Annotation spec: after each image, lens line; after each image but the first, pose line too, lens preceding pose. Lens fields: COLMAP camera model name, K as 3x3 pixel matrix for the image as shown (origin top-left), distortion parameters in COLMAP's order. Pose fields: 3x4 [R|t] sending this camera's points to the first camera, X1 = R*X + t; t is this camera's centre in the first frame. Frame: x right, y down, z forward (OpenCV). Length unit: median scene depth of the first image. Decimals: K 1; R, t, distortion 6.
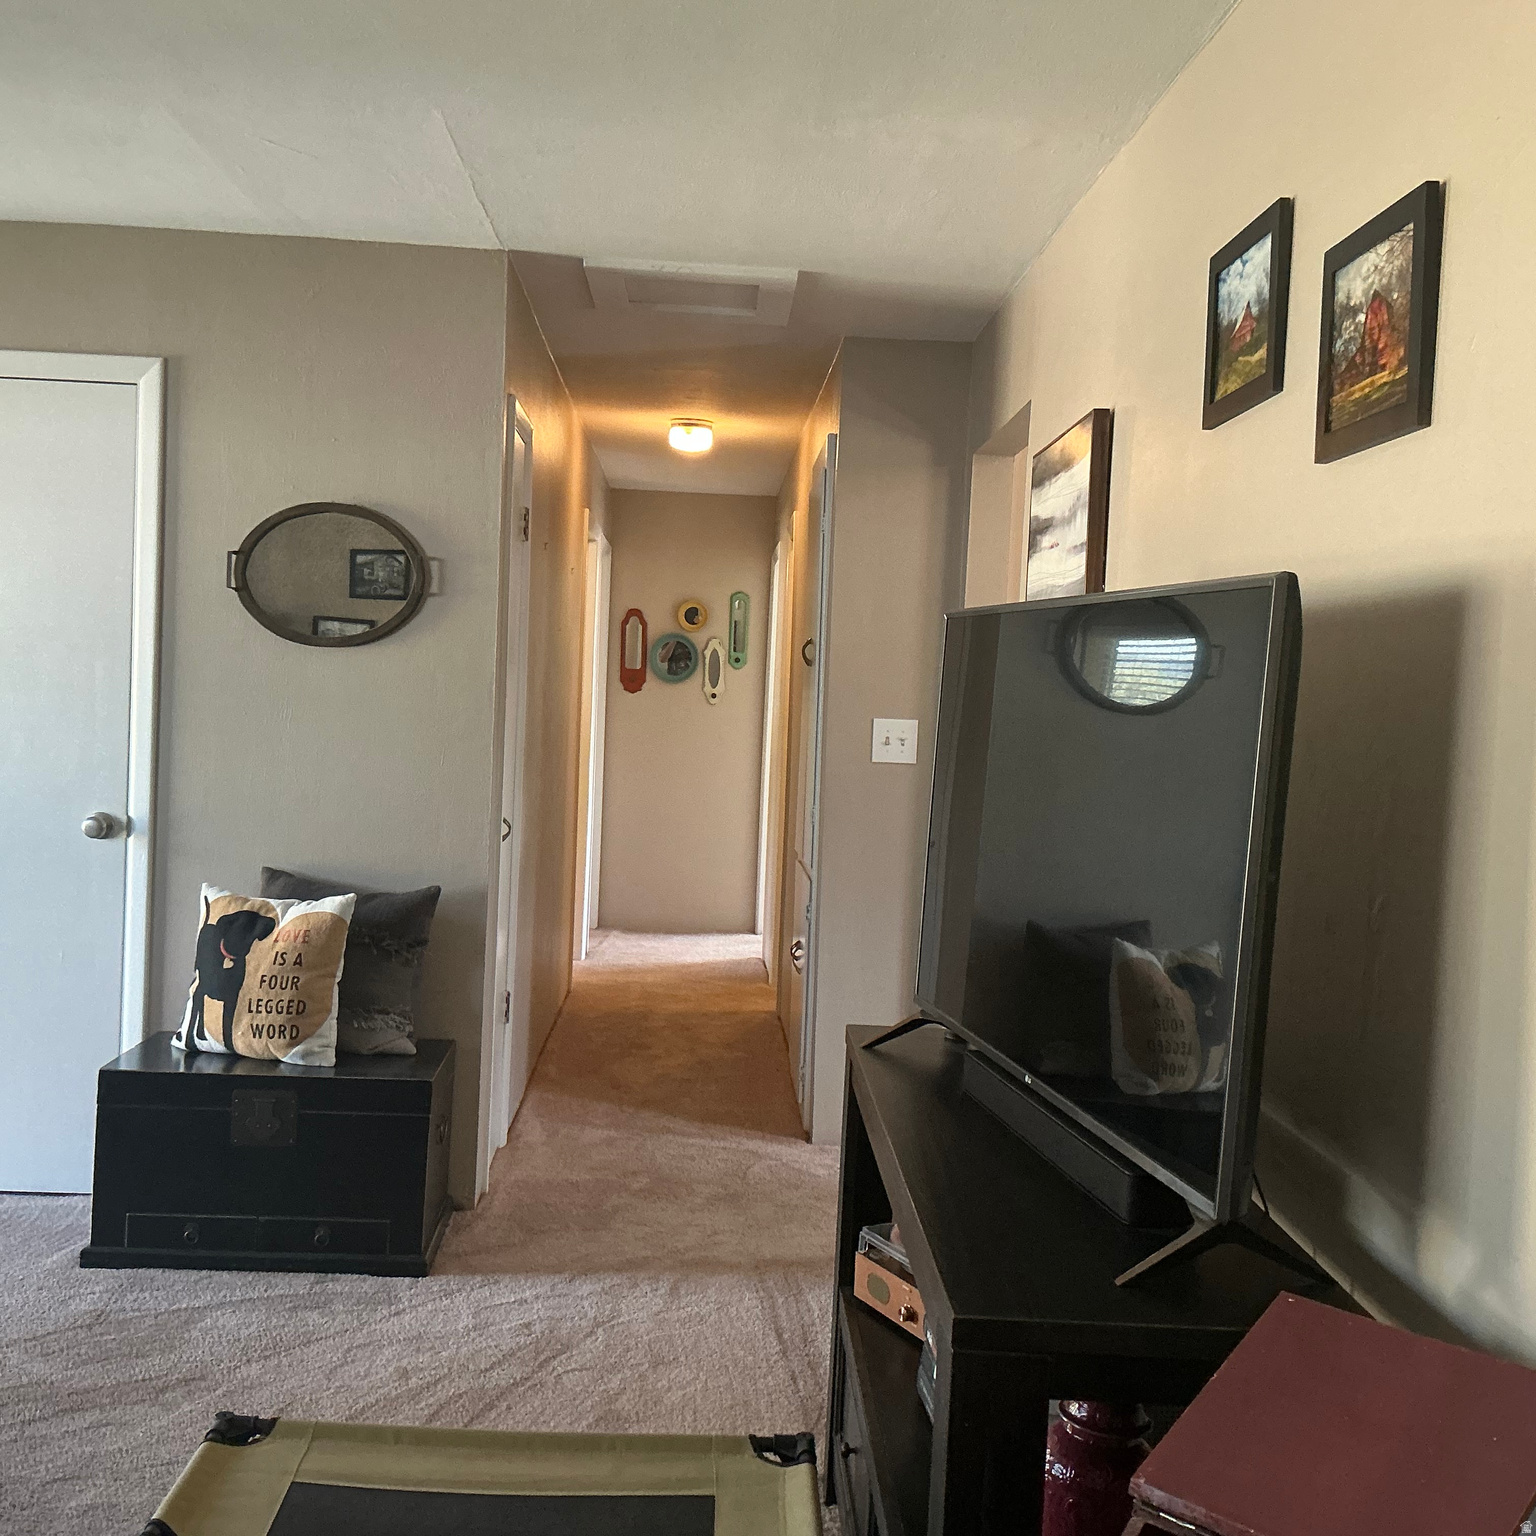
lens RADIAL K [[1697.2, 0, 781.0], [0, 1697.2, 772.1], [0, 0, 1]] dist [0.173192, -0.372788]
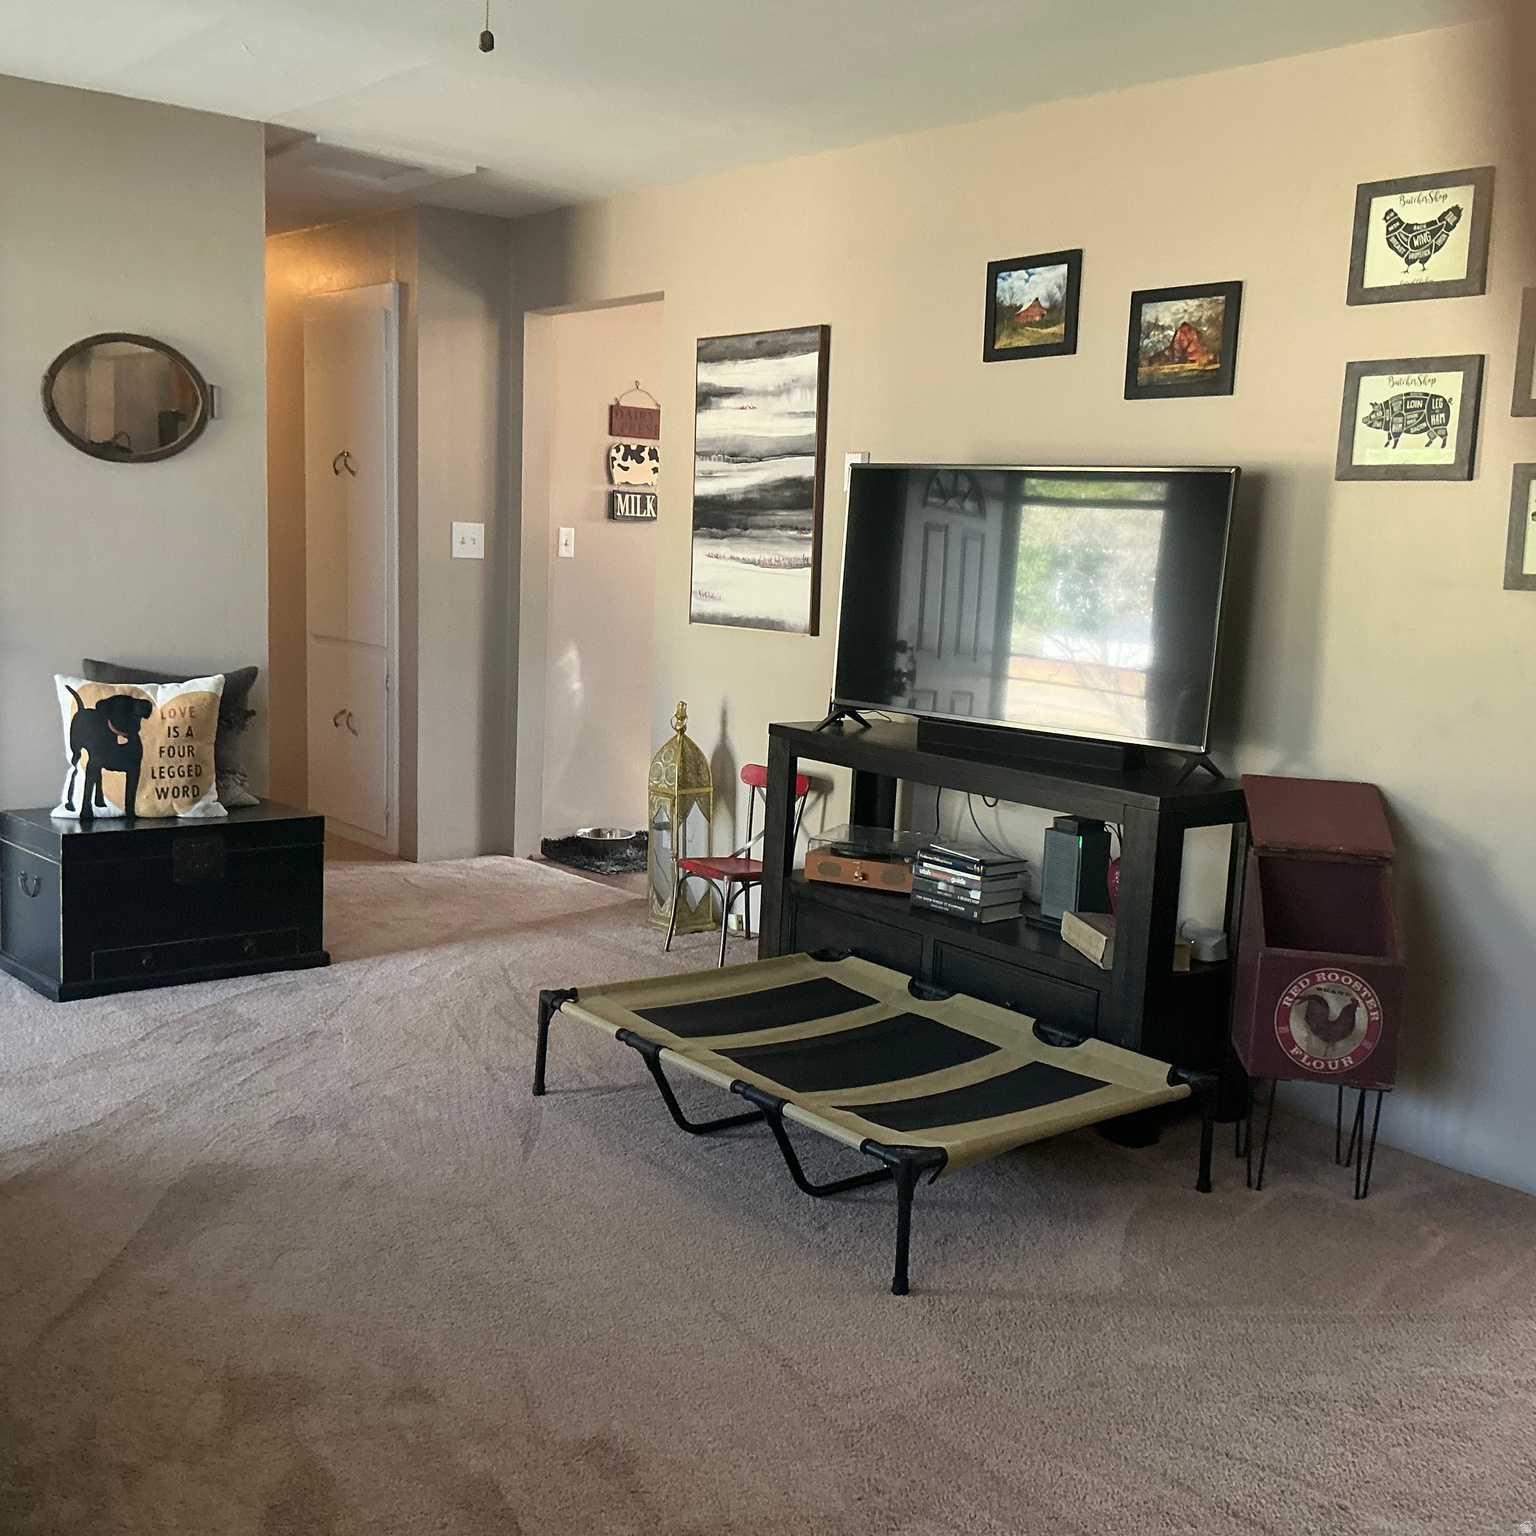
lens RADIAL K [[1697.2, 0, 781.0], [0, 1697.2, 772.1], [0, 0, 1]] dist [0.173192, -0.372788]
pose [[0.792929, -0.095688, 0.601753, -0.682561], [0.021377, 0.991353, 0.129472, -0.009520], [-0.608939, -0.089798, 0.788118, -0.200057]]
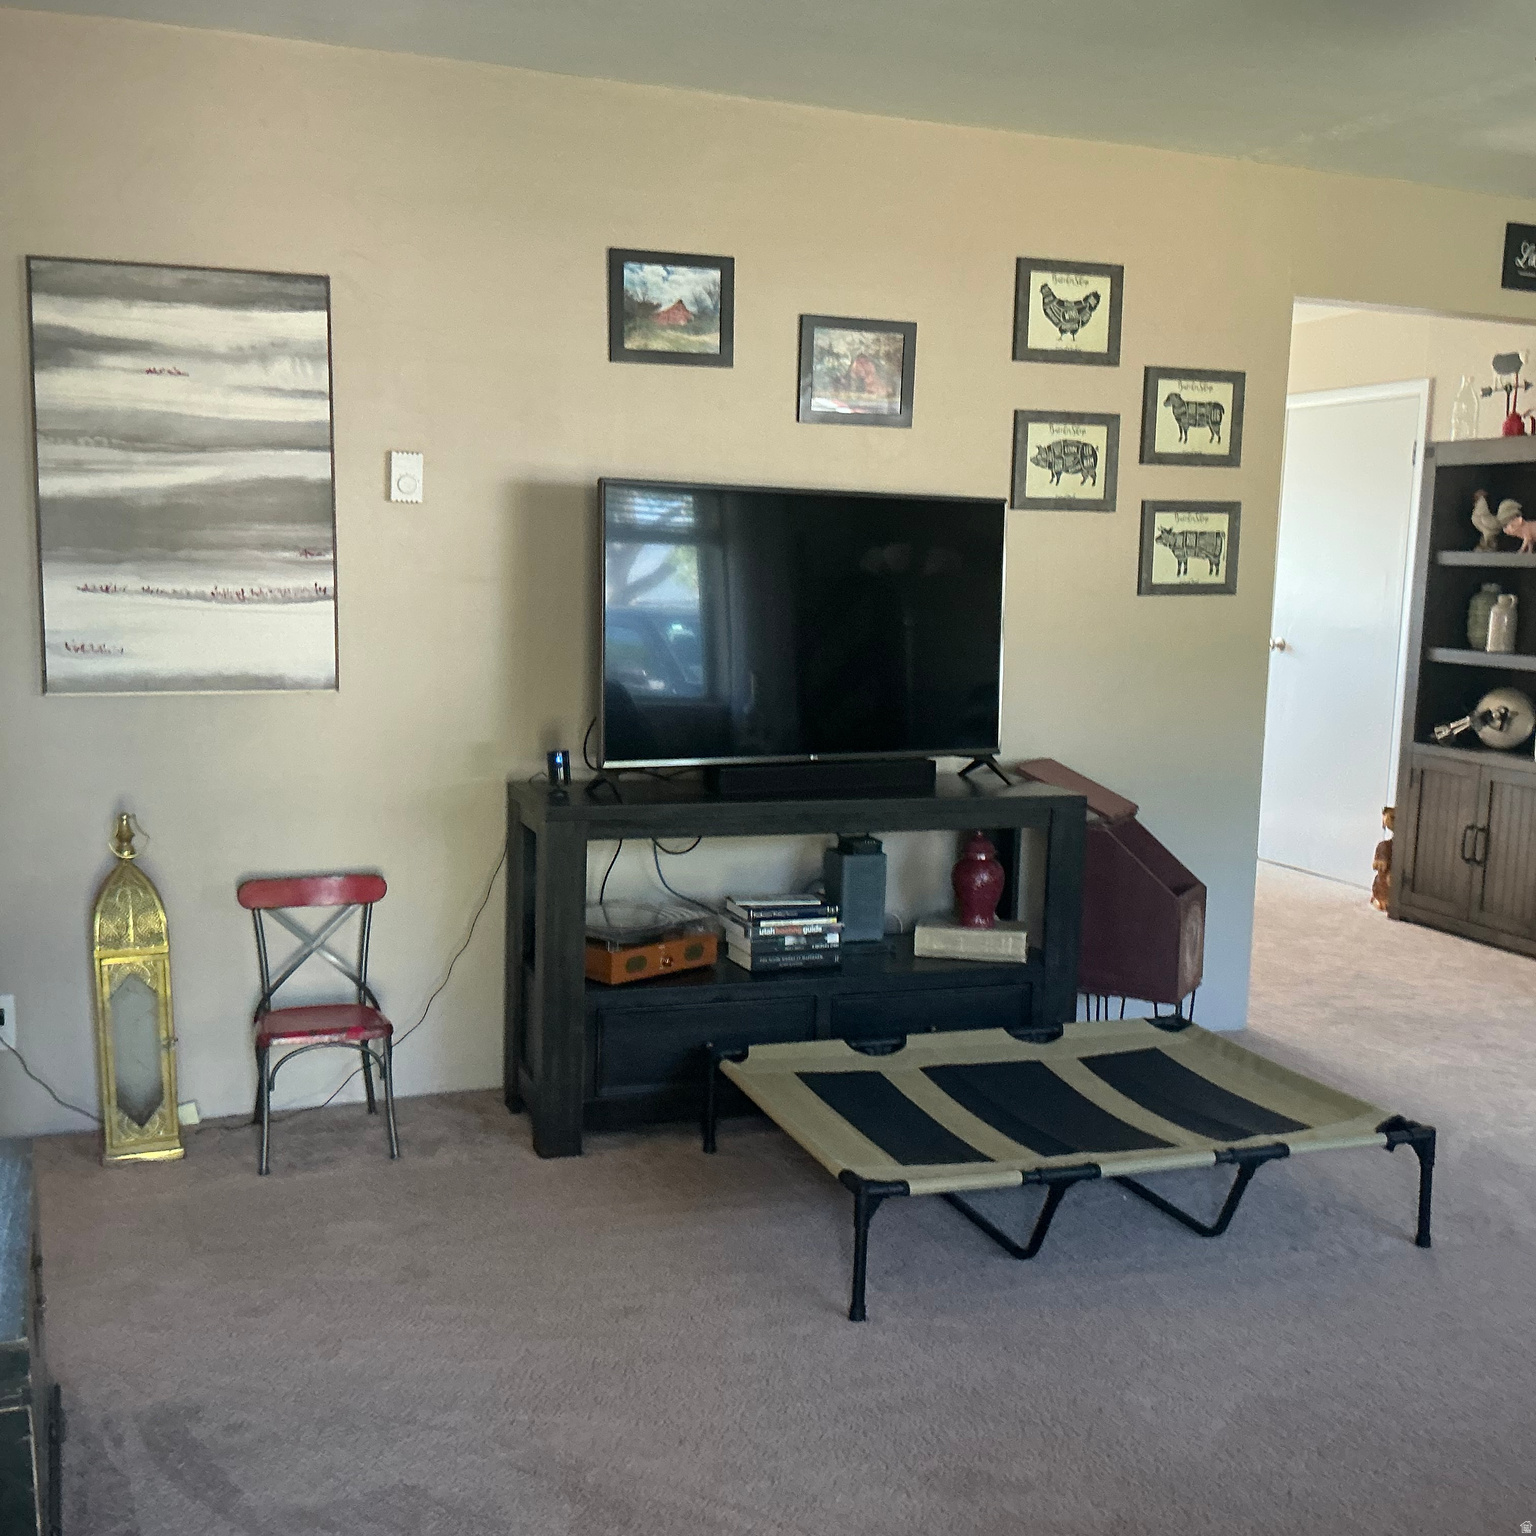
lens RADIAL K [[1697.2, 0, 781.0], [0, 1697.2, 772.1], [0, 0, 1]] dist [0.173192, -0.372788]
pose [[-0.306537, -0.171654, 0.936253, -0.880940], [0.007238, 0.983156, 0.182623, -0.077538], [-0.951831, 0.062757, -0.300131, 0.898770]]
